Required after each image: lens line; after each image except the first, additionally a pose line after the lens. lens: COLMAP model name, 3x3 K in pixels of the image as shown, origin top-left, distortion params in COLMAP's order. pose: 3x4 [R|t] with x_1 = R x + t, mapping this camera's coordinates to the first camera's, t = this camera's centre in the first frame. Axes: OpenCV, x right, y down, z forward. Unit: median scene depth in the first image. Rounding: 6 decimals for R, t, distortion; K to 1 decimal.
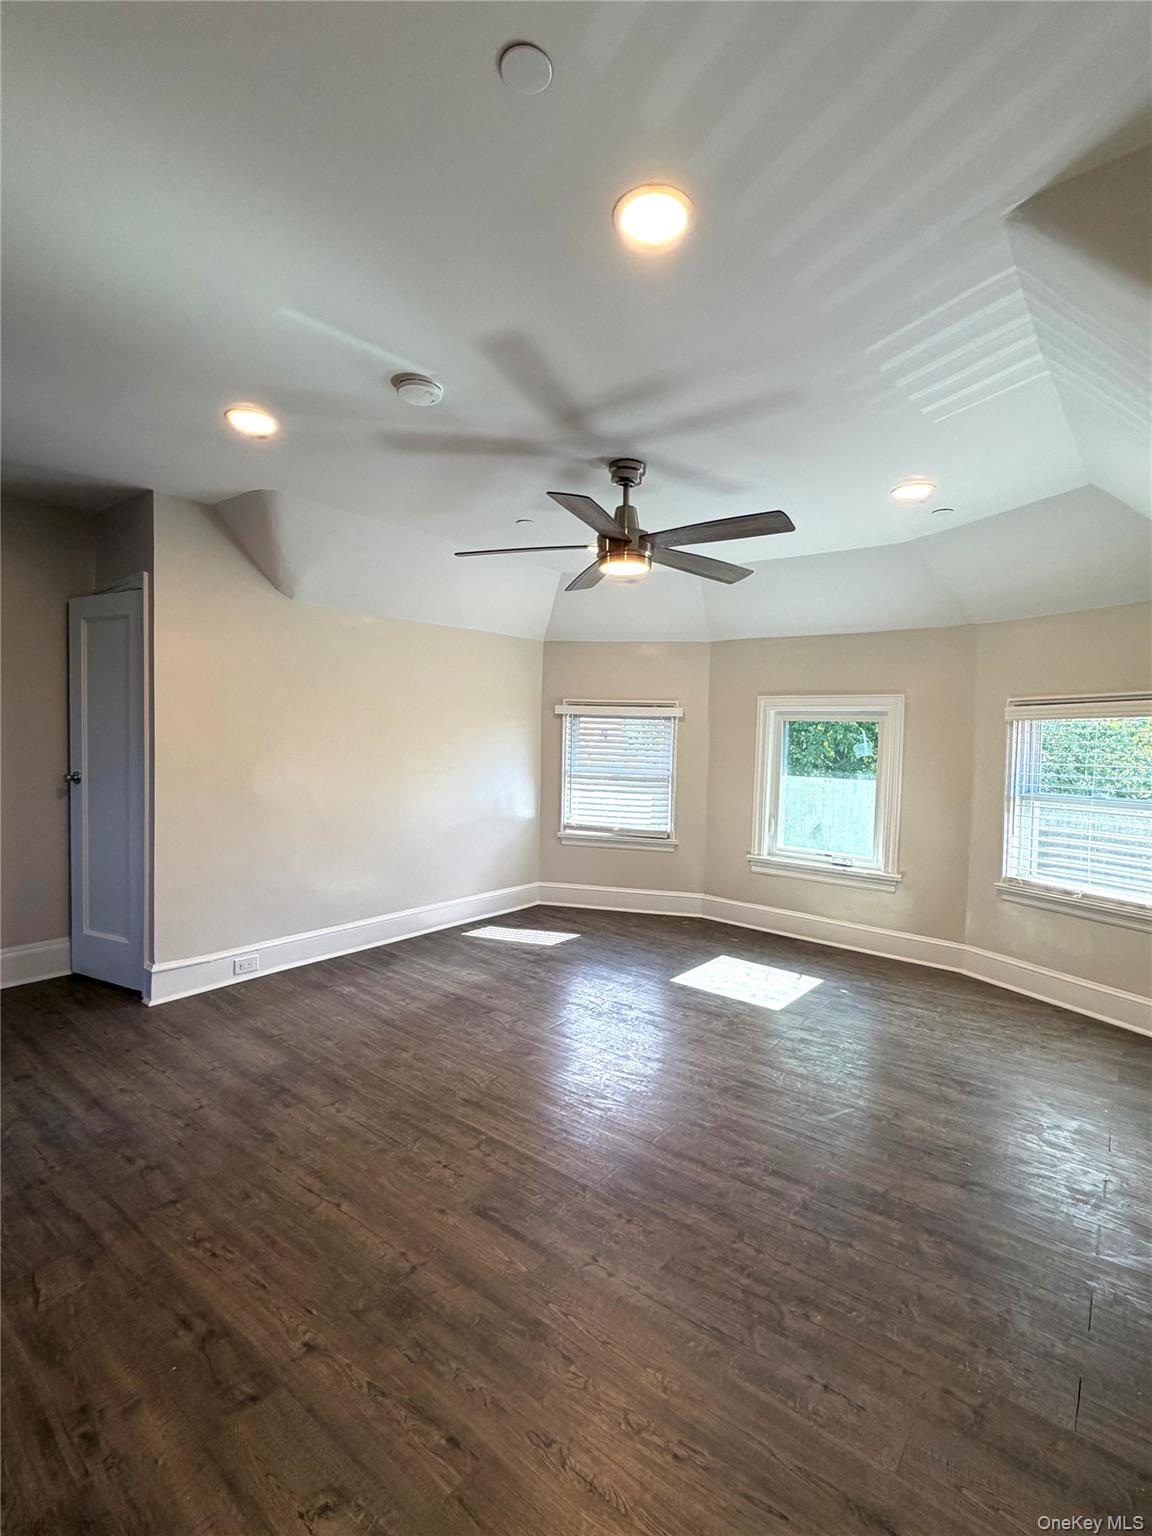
lens RADIAL K [[733.6, 0, 576.0], [0, 733.6, 768.0], [0, 0, 1]] dist [-0.000103, 0.000355]
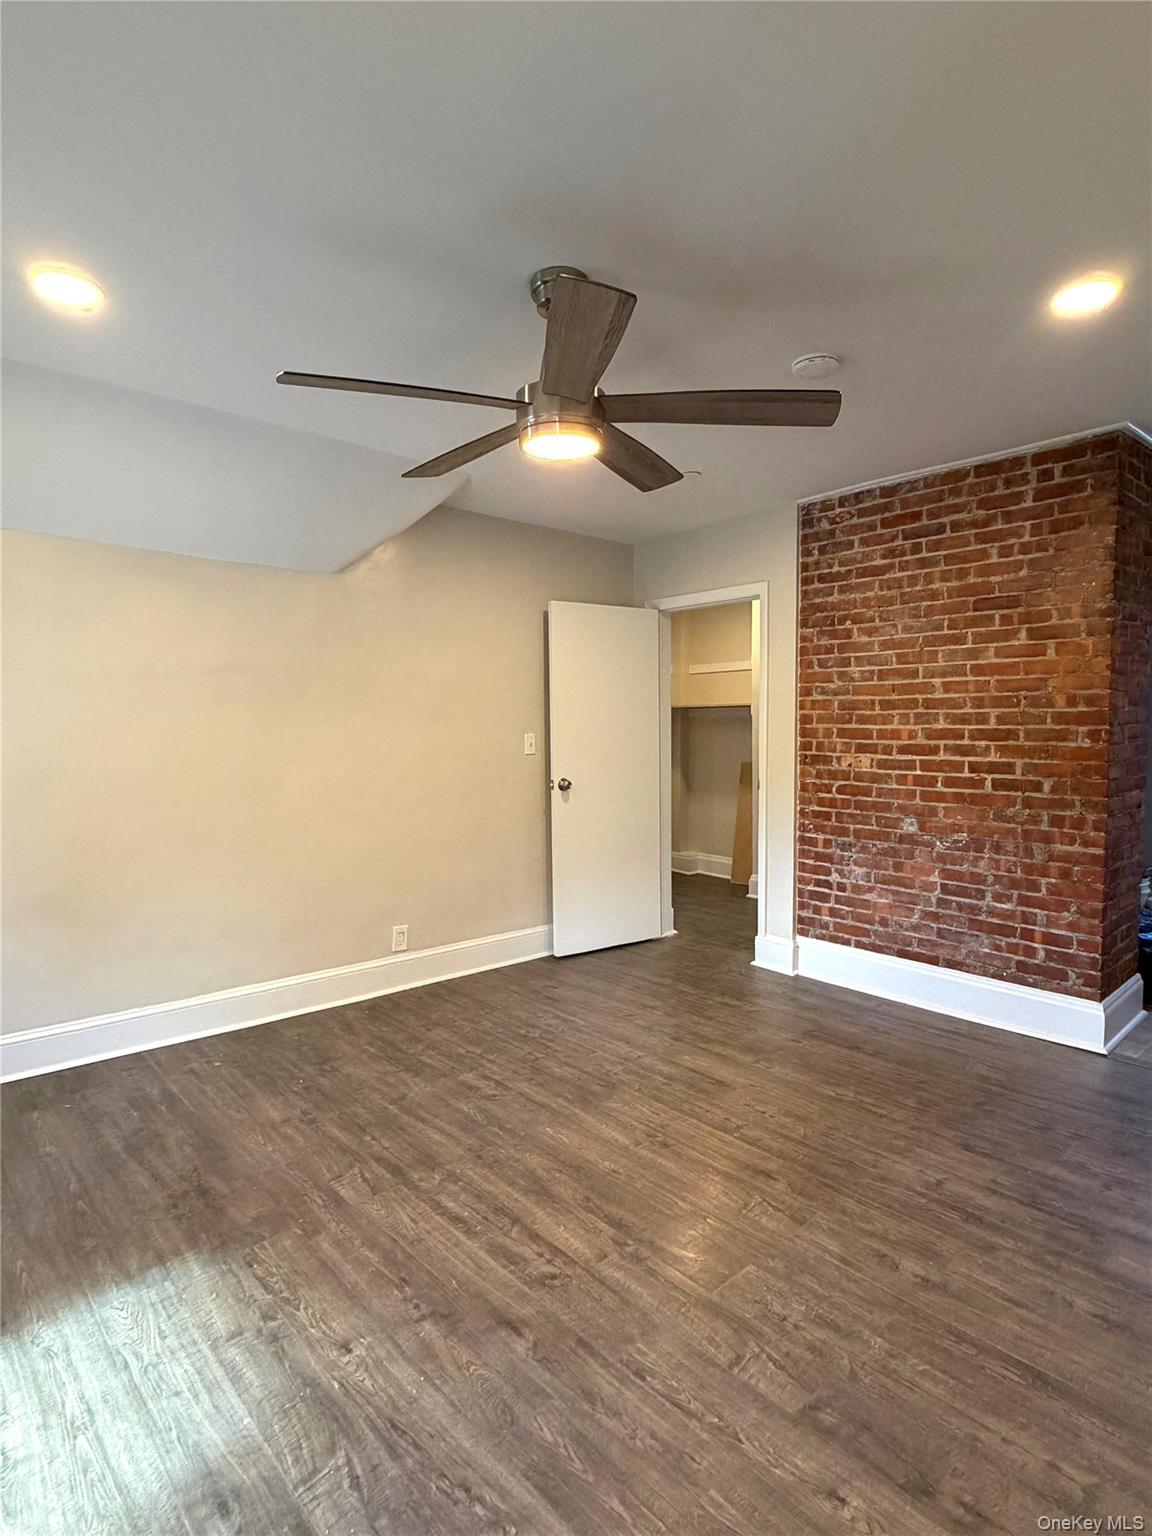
lens RADIAL K [[809.8, 0, 576.0], [0, 809.8, 768.0], [0, 0, 1]] dist [-0.000238, -0.000123]
pose [[-0.986205, -0.025748, 0.163517, -0.084515], [-0.009477, 0.994991, 0.099517, -0.078683], [-0.165260, 0.096594, -0.981508, 2.106779]]
